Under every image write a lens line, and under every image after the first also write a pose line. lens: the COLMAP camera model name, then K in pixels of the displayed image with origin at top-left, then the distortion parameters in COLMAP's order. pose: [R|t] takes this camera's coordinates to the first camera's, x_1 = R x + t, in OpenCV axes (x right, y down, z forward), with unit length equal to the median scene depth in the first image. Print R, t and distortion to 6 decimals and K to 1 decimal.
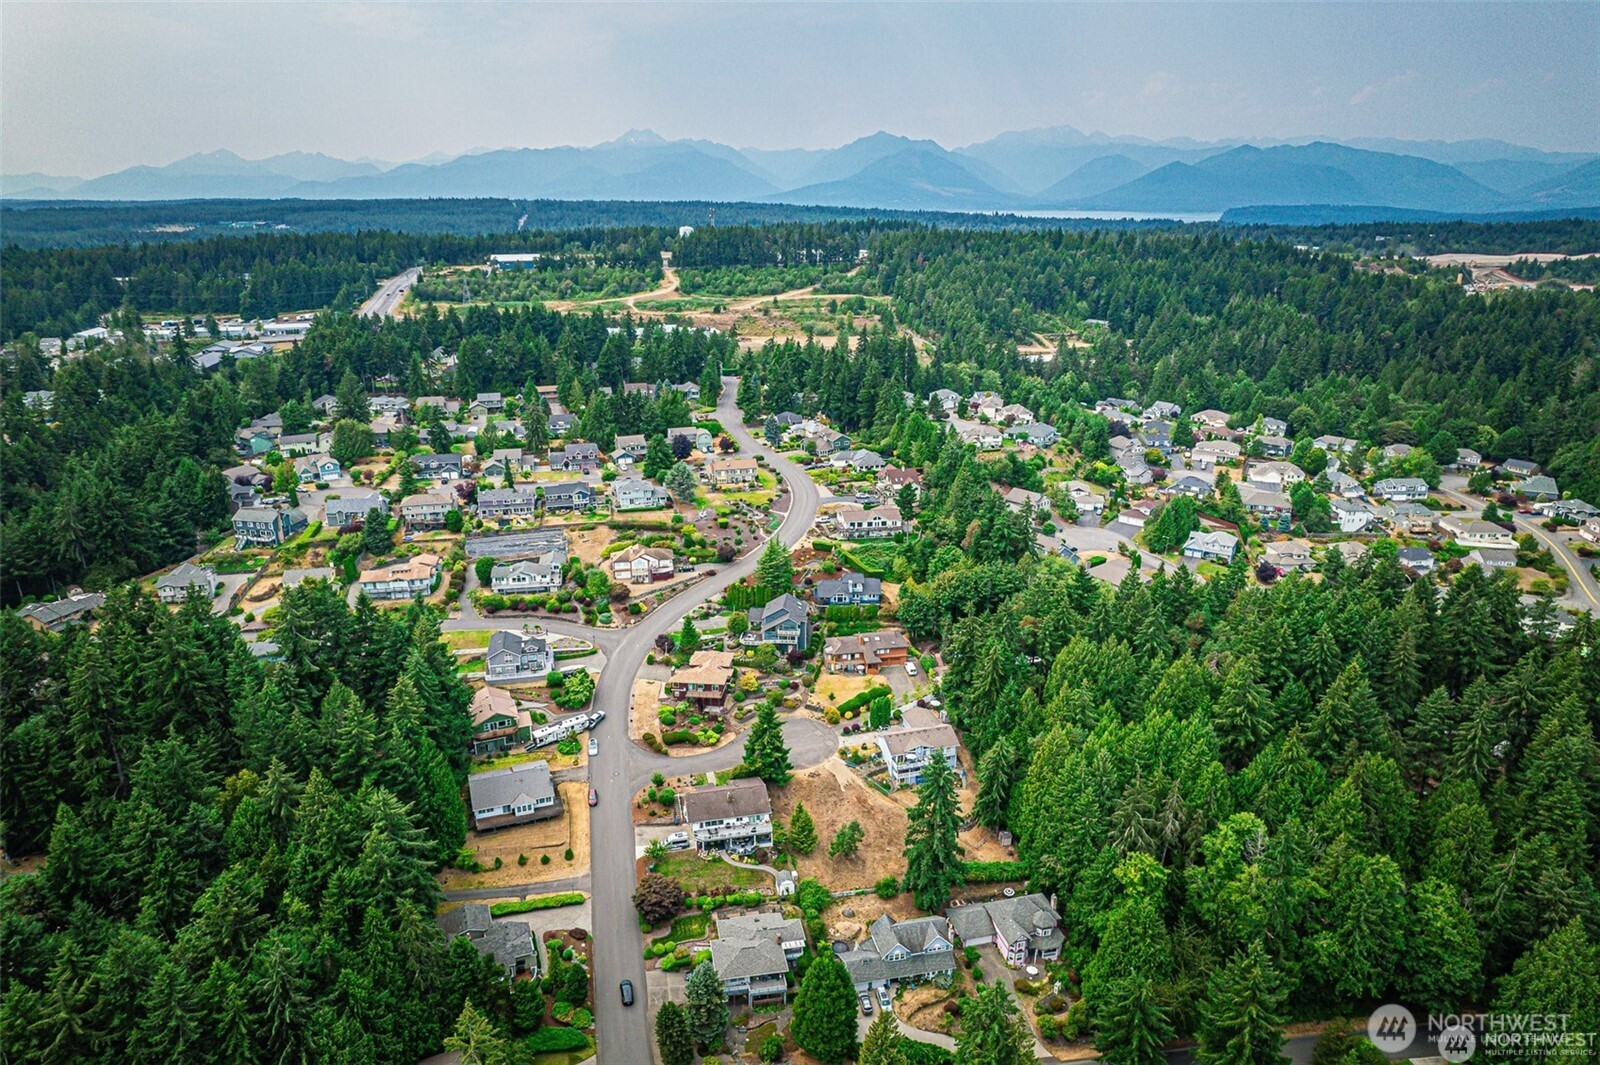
lens RADIAL K [[1021.4, 0, 801.2], [0, 1021.4, 533.3], [0, 0, 1]] dist [-0.079165, 0.071438]
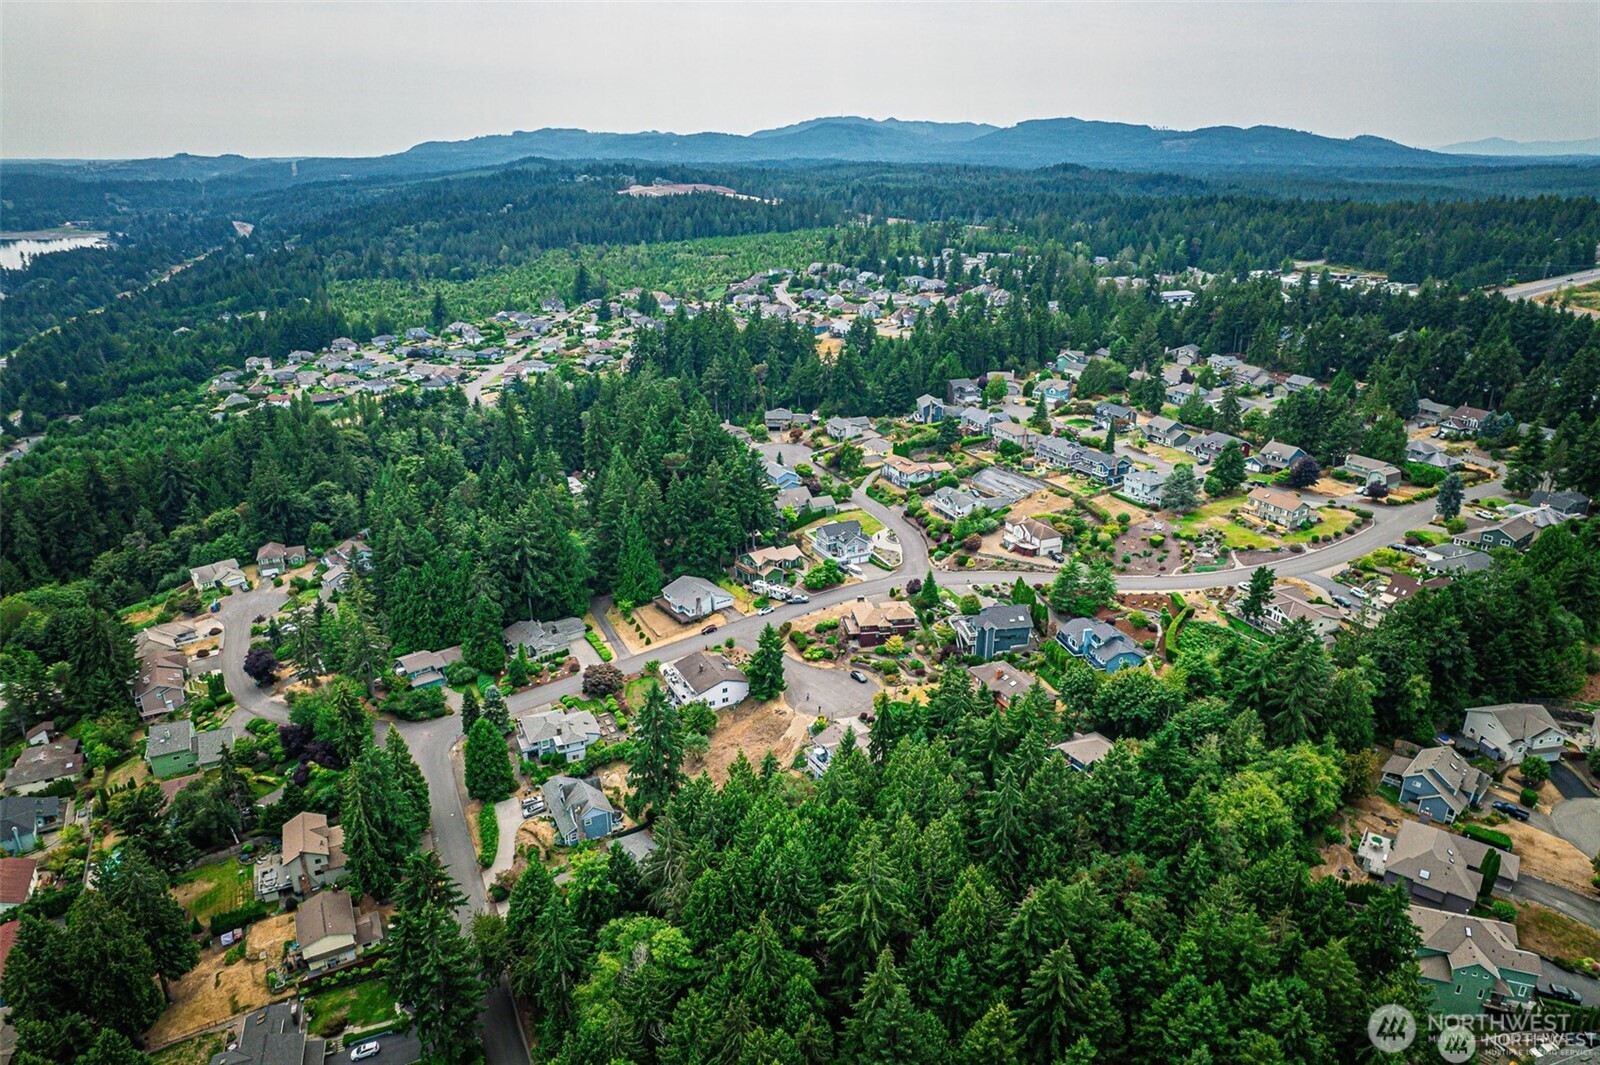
lens RADIAL K [[1021.4, 0, 799.2], [0, 1021.4, 529.0], [0, 0, 1]] dist [-0.079165, 0.071438]
pose [[0.237674, 0.339012, -0.910265, 0.890344], [-0.307834, 0.915102, 0.260436, -0.211839], [0.921276, 0.218311, 0.321855, 0.620477]]
